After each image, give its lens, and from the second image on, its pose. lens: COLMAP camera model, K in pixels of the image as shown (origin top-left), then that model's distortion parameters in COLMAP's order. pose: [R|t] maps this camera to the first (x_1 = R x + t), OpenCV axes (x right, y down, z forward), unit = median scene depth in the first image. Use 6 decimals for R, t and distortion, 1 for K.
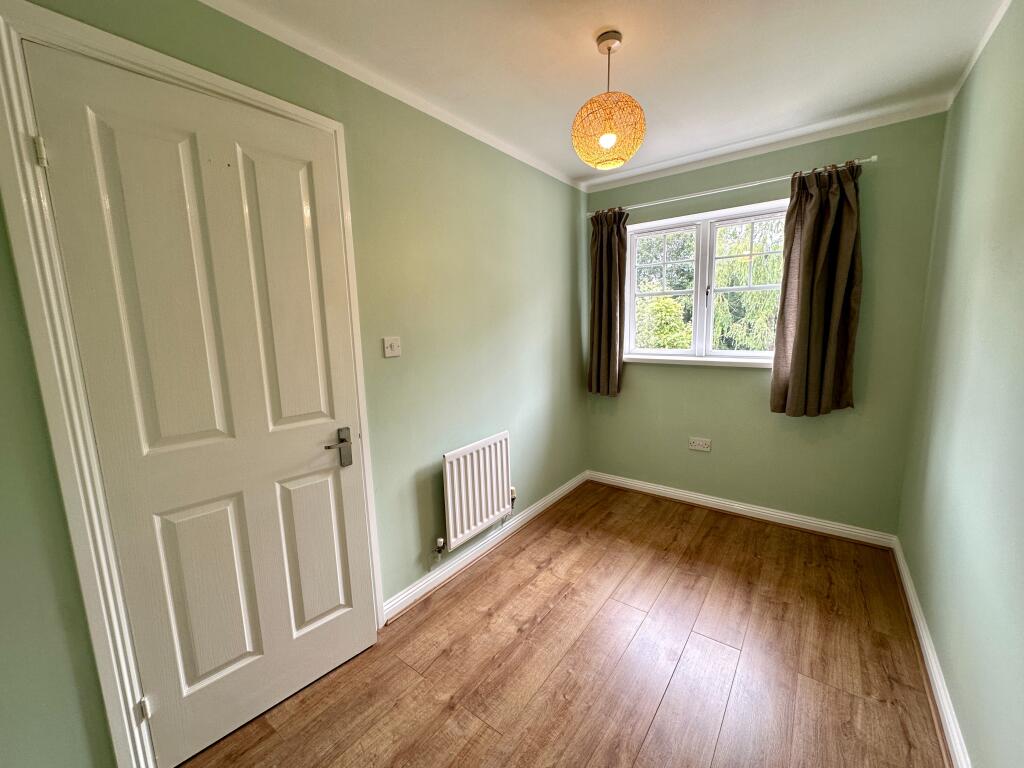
lens RADIAL K [[413.9, 0, 512.0], [0, 413.9, 384.0], [0, 0, 1]] dist [-0.000080, 0.000012]
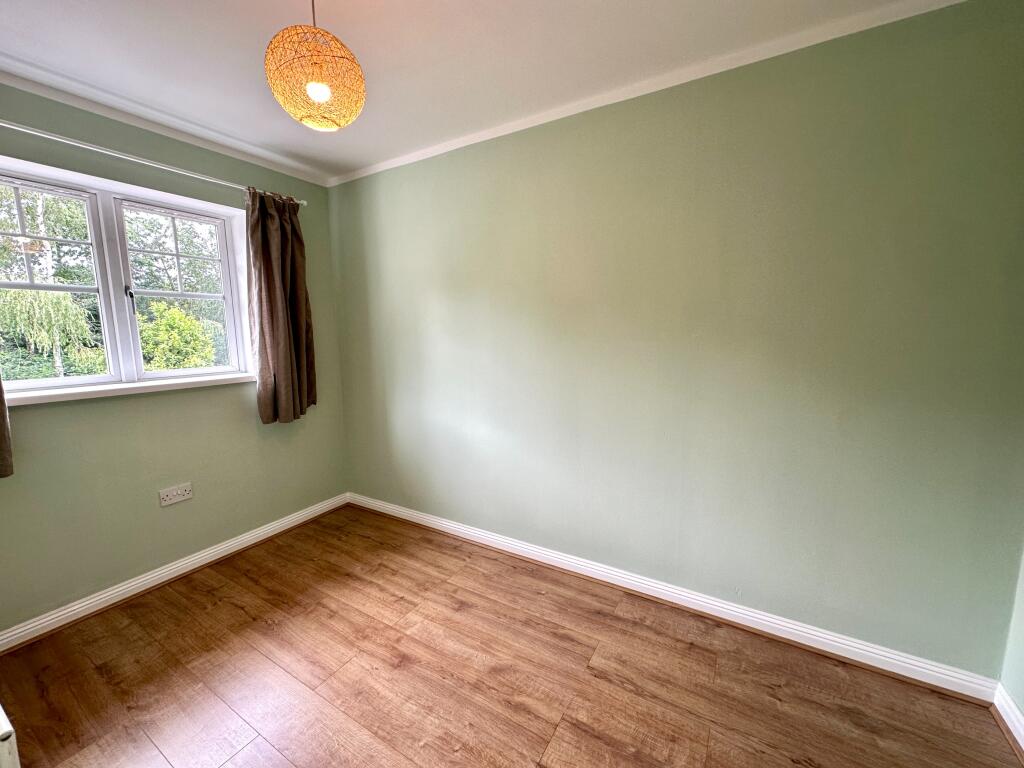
lens RADIAL K [[413.9, 0, 512.0], [0, 413.9, 384.0], [0, 0, 1]] dist [-0.000080, 0.000012]
pose [[-0.119704, -0.100993, 0.987660, -0.432138], [0.161818, 0.979525, 0.119773, -0.053884], [-0.979533, 0.174159, -0.100910, 0.544777]]
